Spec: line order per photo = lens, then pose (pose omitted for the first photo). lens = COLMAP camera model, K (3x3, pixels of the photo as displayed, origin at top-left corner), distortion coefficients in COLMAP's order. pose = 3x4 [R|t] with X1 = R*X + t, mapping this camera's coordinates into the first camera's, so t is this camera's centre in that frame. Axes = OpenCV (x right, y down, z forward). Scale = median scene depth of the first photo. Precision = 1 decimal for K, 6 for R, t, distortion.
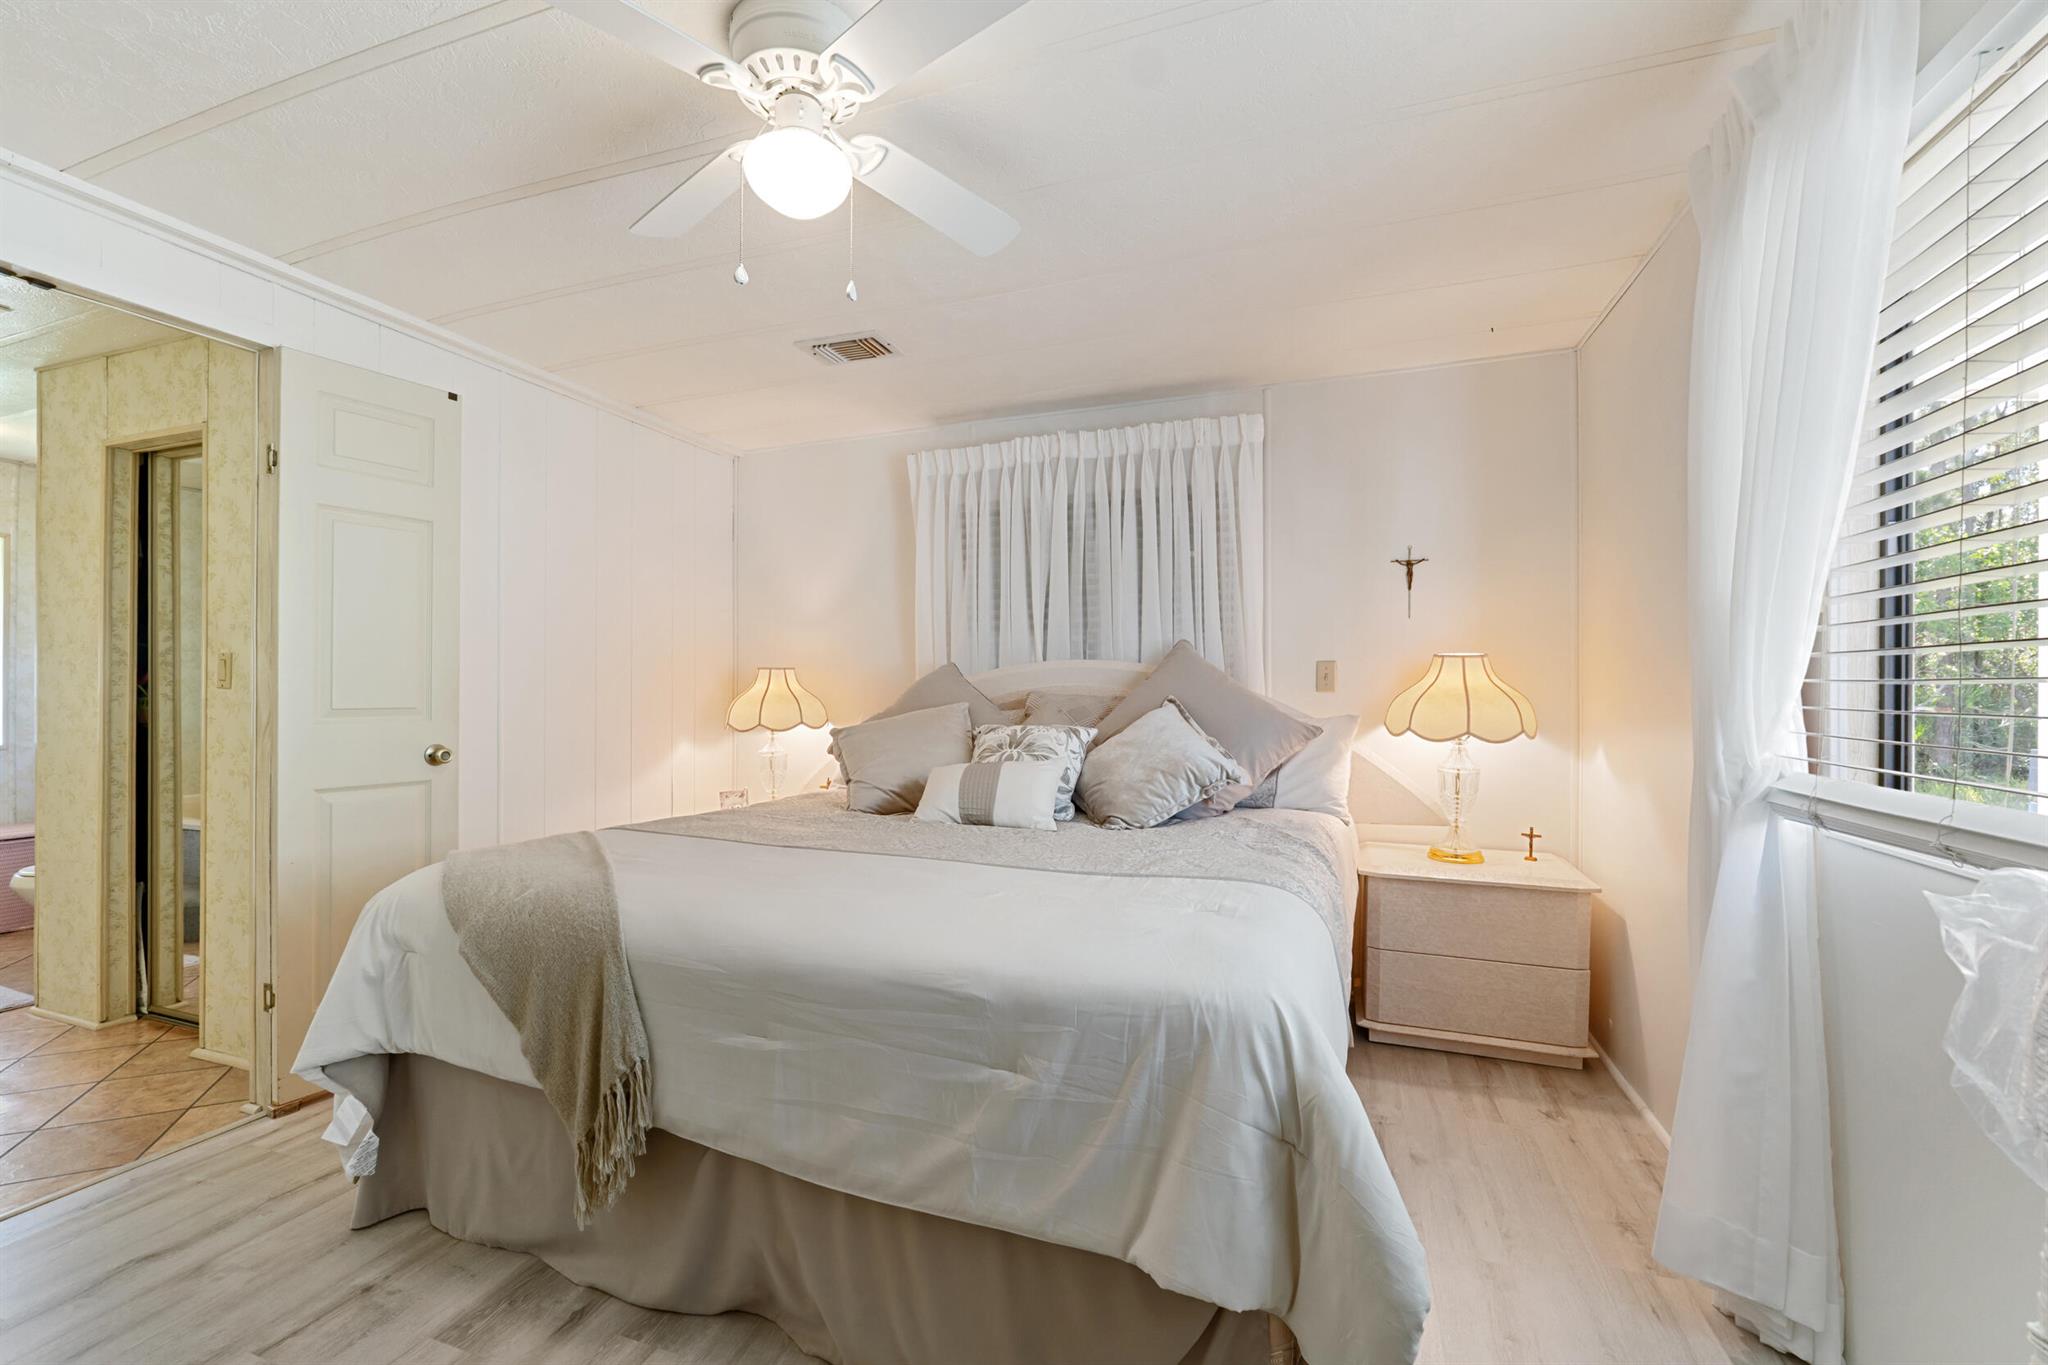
lens RADIAL K [[853.4, 0, 1017.7], [0, 853.4, 678.5], [0, 0, 1]] dist [-0.009919, -0.000101]
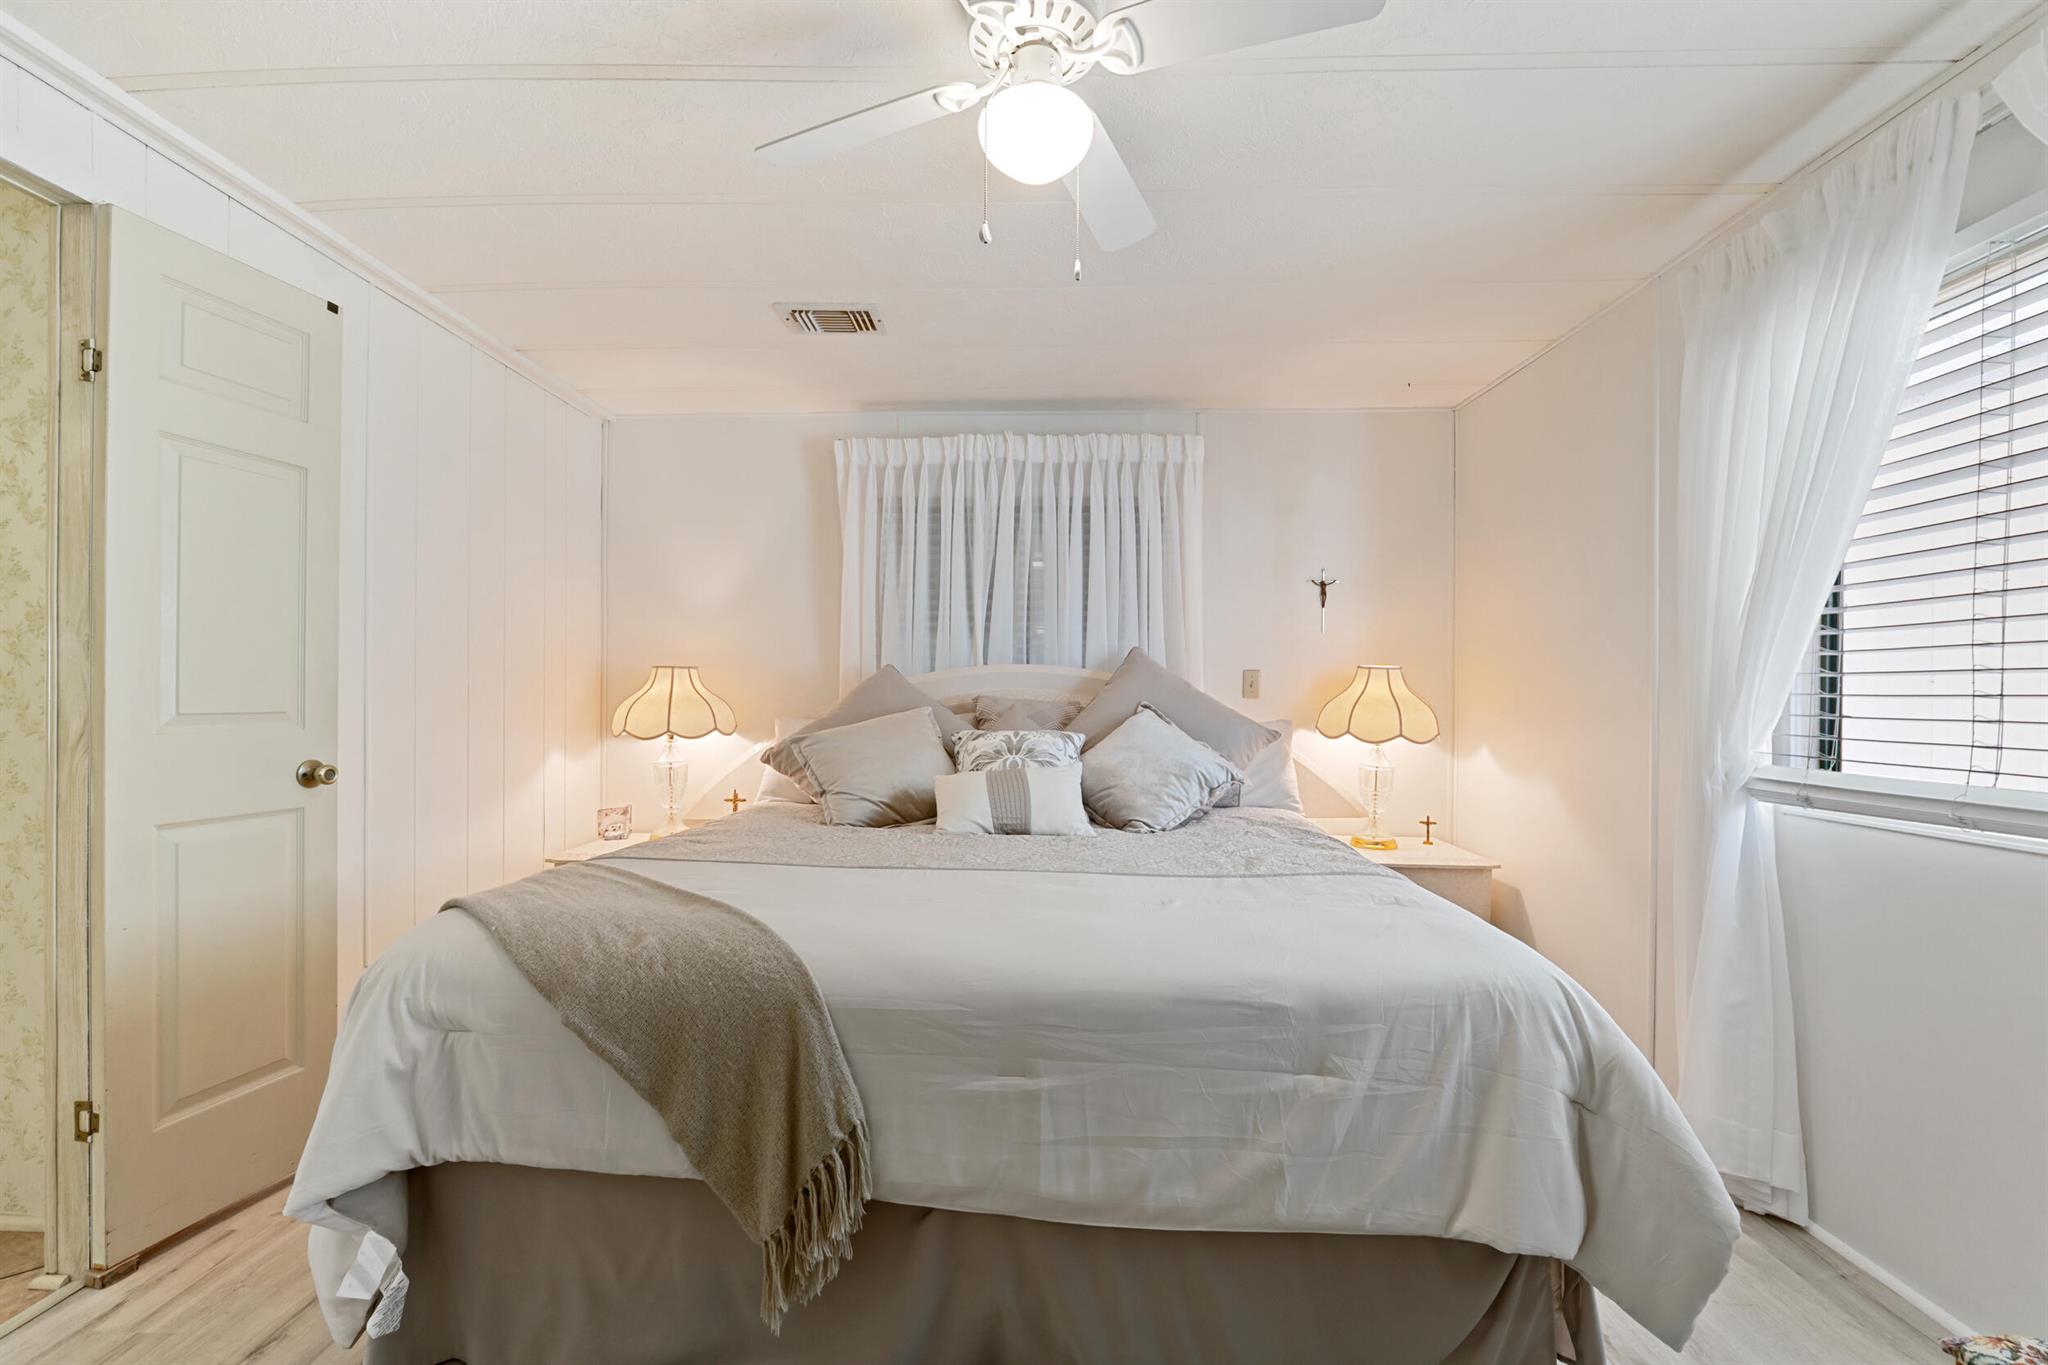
lens RADIAL K [[853.9, 0, 1021.0], [0, 853.9, 686.9], [0, 0, 1]] dist [-0.011107, 0.000471]
pose [[0.948819, 0.010532, 0.315645, -0.342740], [-0.012609, 0.999910, 0.004540, 0.000068], [-0.315568, -0.008288, 0.948867, 0.079856]]
